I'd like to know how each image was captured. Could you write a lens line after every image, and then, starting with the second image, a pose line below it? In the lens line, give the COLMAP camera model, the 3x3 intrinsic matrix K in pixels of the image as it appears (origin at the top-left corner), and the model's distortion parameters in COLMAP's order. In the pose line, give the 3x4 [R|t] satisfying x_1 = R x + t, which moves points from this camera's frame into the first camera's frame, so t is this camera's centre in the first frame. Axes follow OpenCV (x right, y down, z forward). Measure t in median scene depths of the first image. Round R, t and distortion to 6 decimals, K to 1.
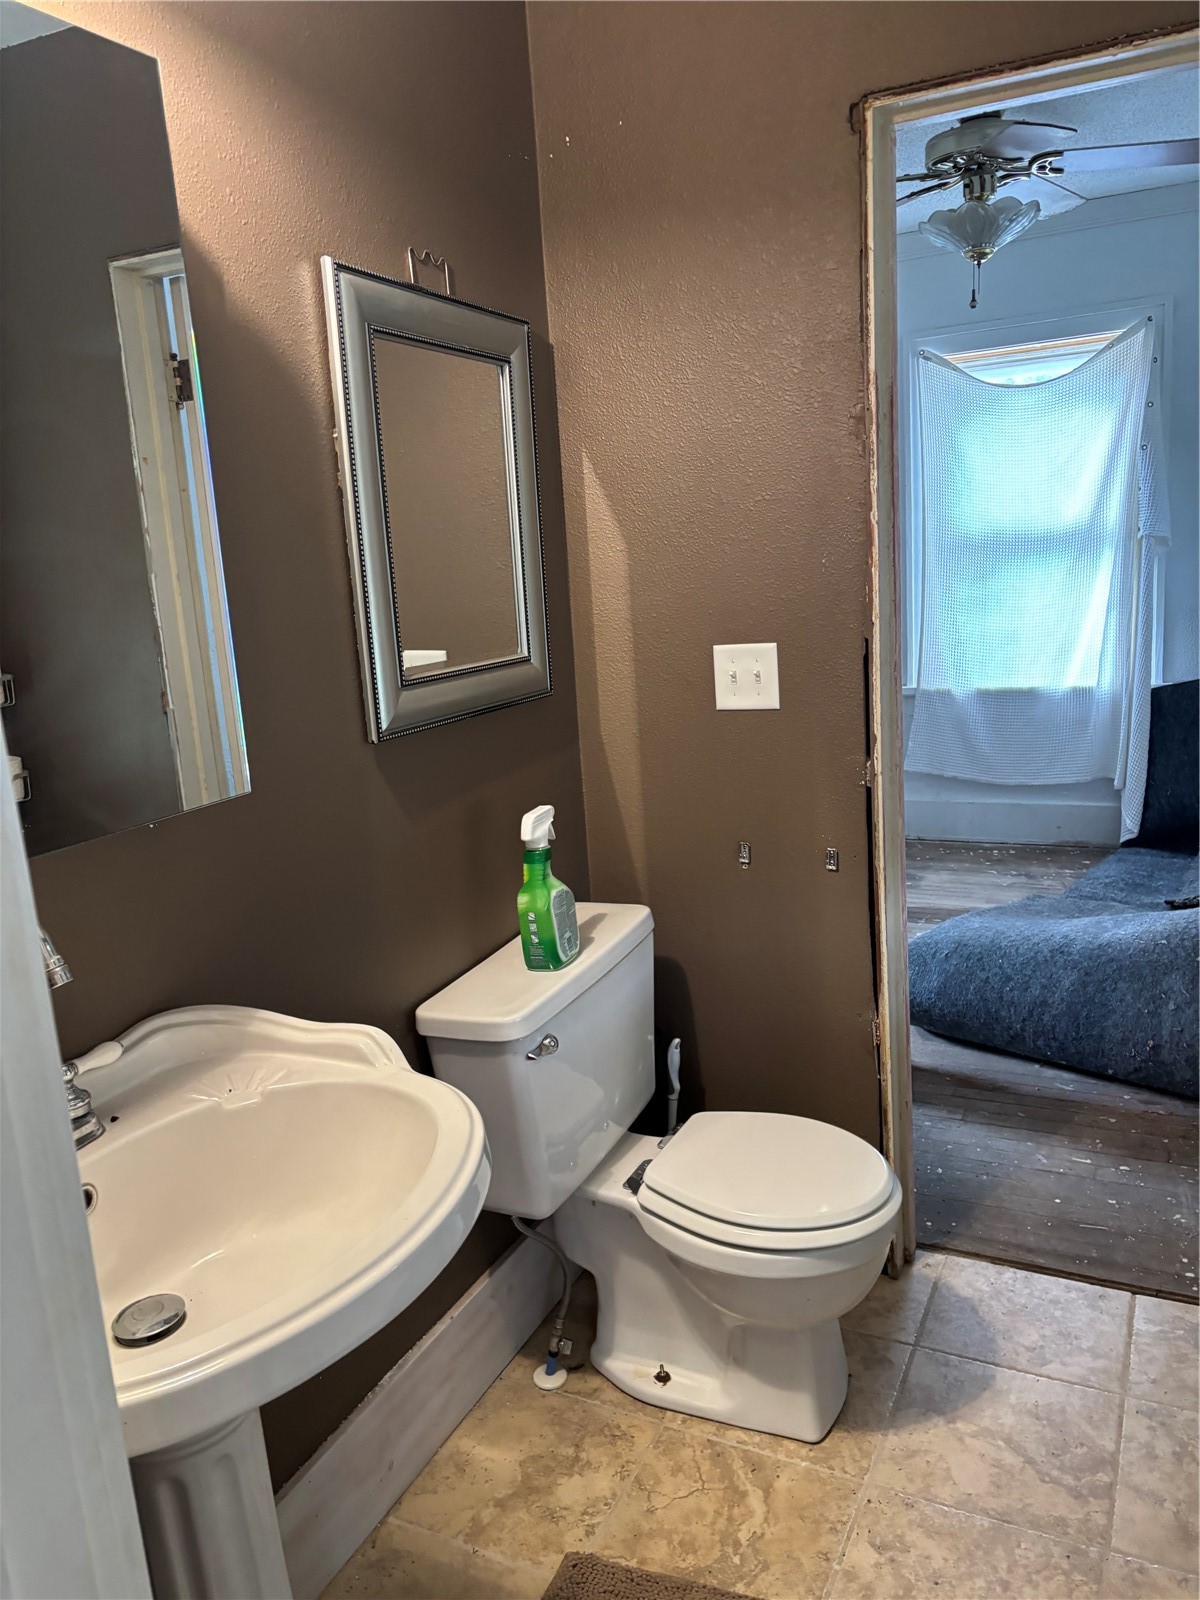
lens RADIAL K [[1202.8, 0, 597.1], [0, 1202.8, 799.4], [0, 0, 1]] dist [0.015321, -0.005084]
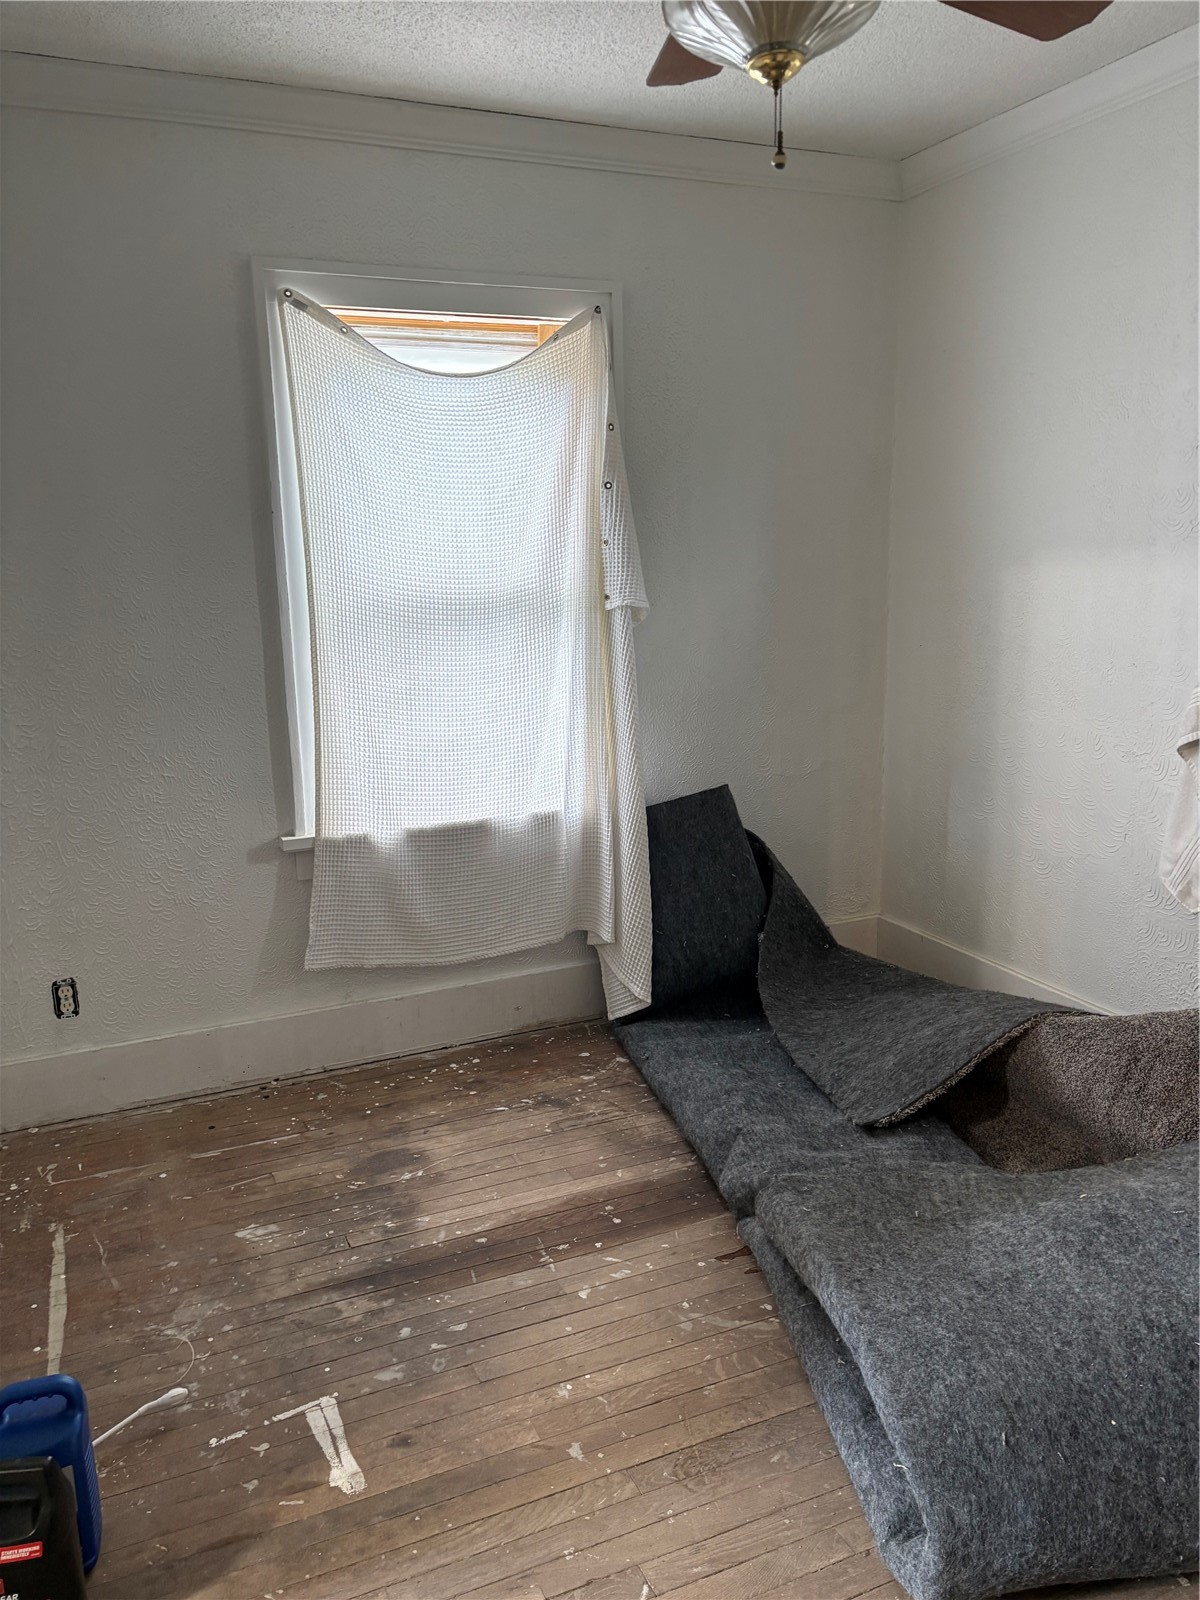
lens RADIAL K [[1202.8, 0, 602.3], [0, 1202.8, 799.3], [0, 0, 1]] dist [0.015321, -0.005084]
pose [[0.642590, -0.103460, 0.759194, -0.114975], [0.133386, 0.990817, 0.022125, -0.112335], [-0.754511, 0.087049, 0.650489, 0.511840]]
